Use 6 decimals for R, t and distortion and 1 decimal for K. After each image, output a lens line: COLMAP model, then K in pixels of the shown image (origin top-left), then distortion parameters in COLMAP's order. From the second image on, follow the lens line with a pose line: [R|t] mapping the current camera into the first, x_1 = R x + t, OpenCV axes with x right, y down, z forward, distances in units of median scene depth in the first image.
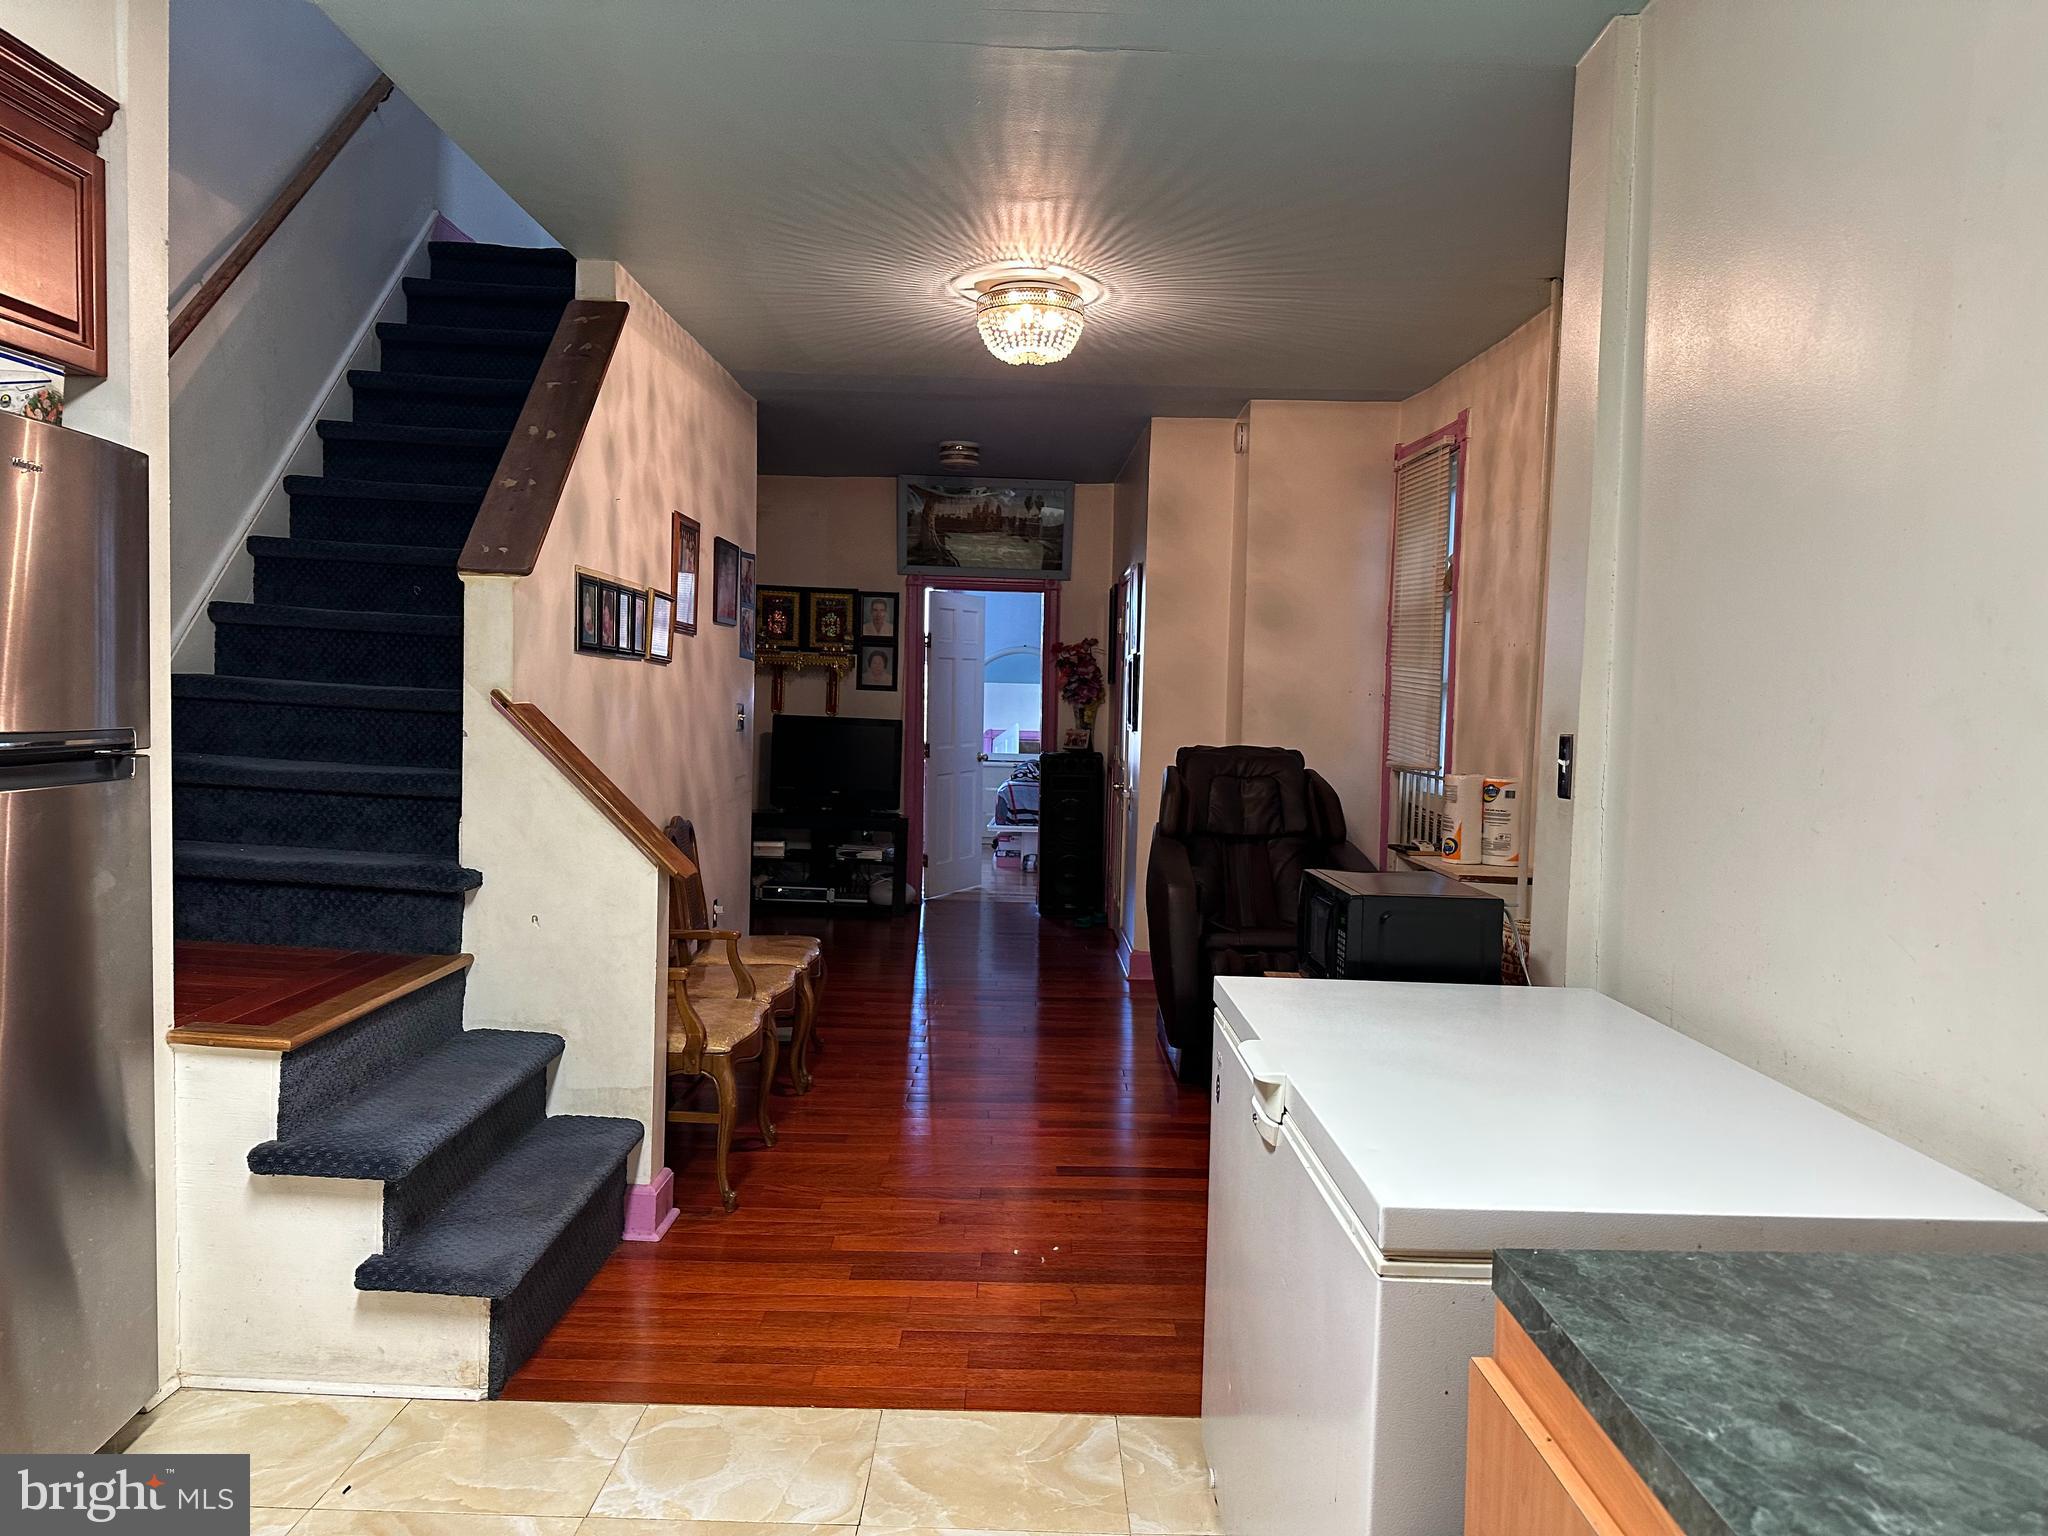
lens RADIAL K [[1449.4, 0, 1024.7], [0, 1449.4, 770.4], [0, 0, 1]] dist [0.086675, -0.115646]
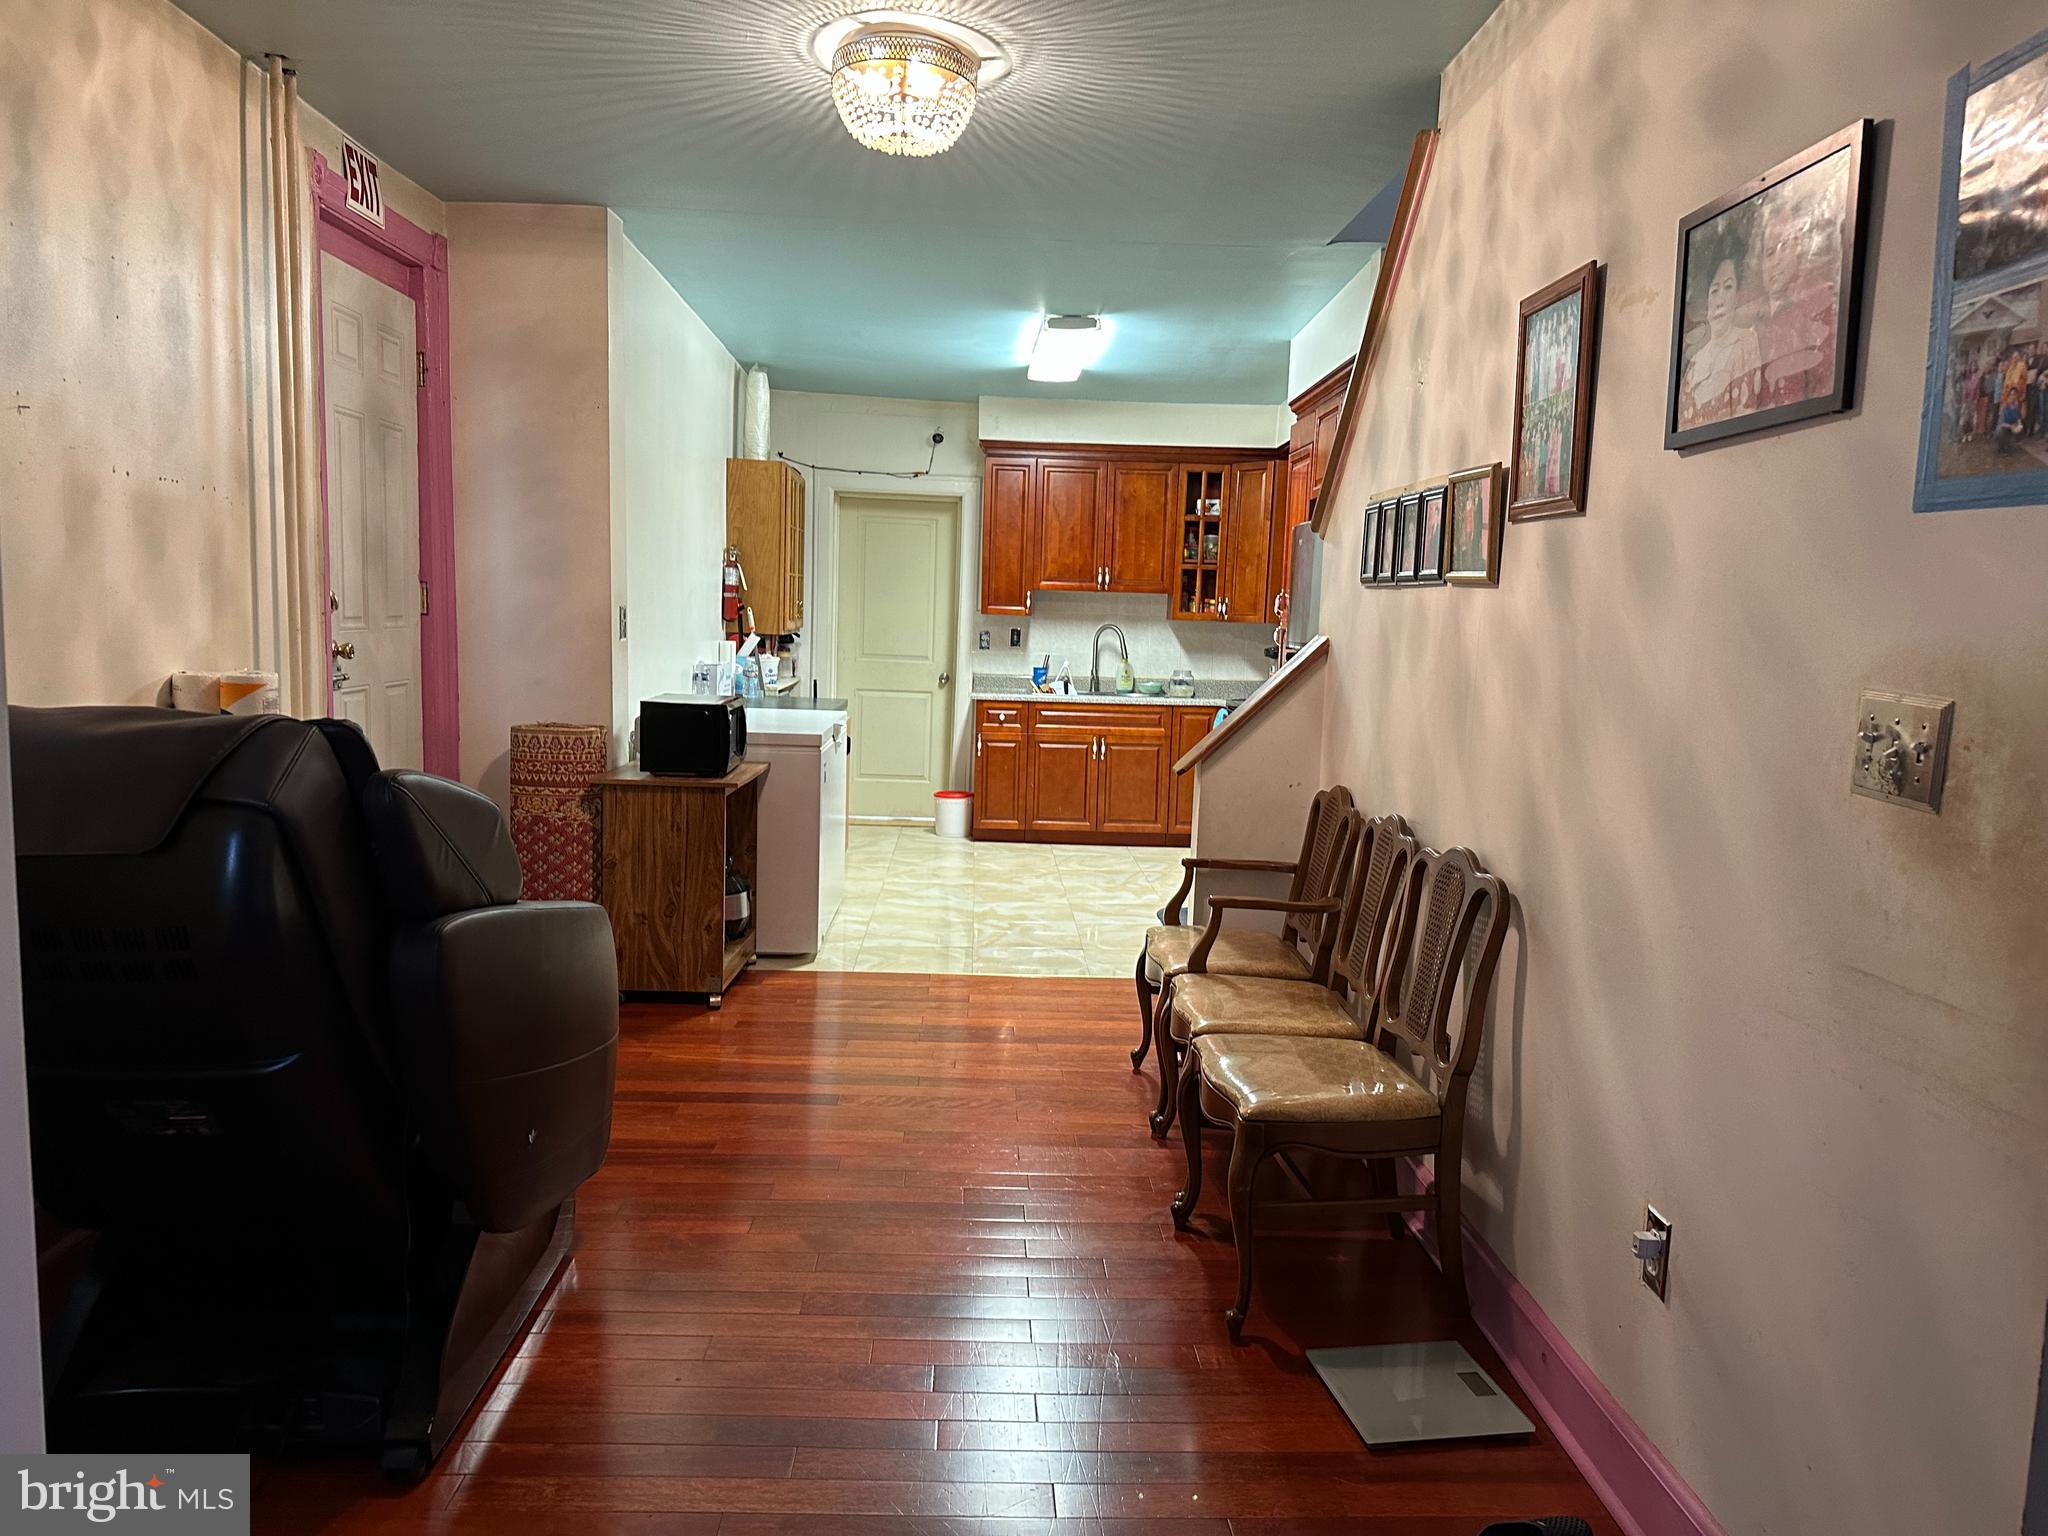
lens RADIAL K [[1449.4, 0, 1038.1], [0, 1449.4, 783.3], [0, 0, 1]] dist [0.086675, -0.115646]
pose [[-0.996657, -0.061569, -0.053695, -0.045381], [-0.069759, 0.983459, 0.167161, -0.090819], [0.042515, 0.170348, -0.984466, 1.787803]]
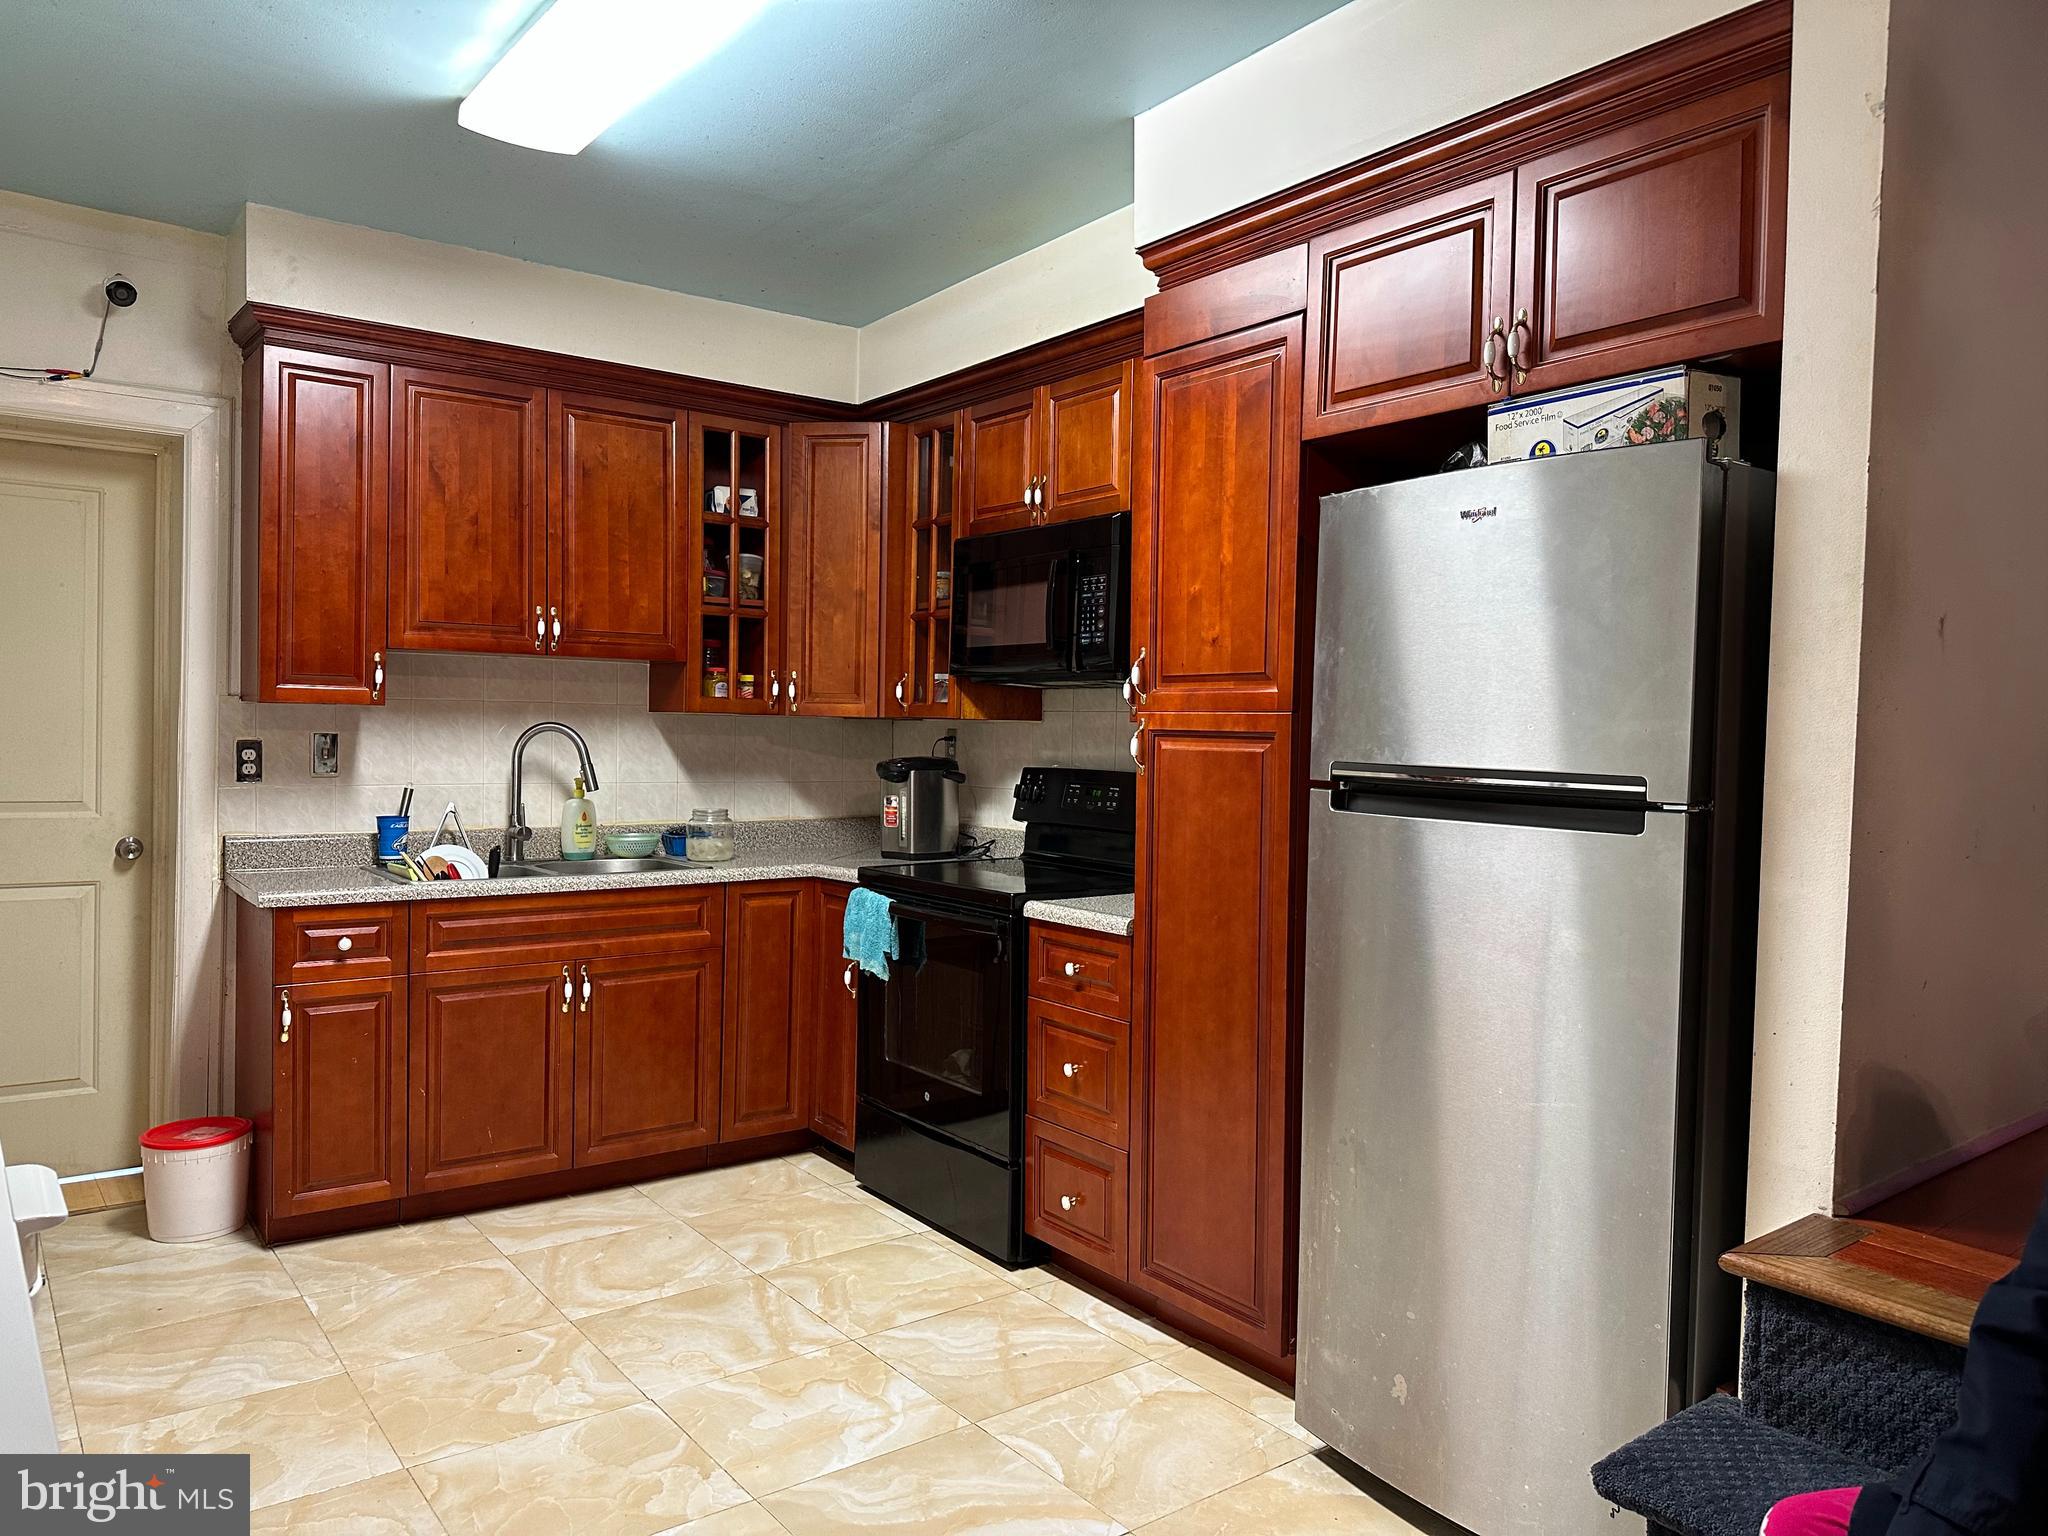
lens RADIAL K [[1449.4, 0, 1038.2], [0, 1449.4, 763.5], [0, 0, 1]] dist [0.086675, -0.115646]
pose [[-0.792515, -0.036843, -0.608738, 0.062360], [-0.082615, 0.995458, 0.047308, -0.042213], [0.604230, 0.087783, -0.791960, 1.034181]]
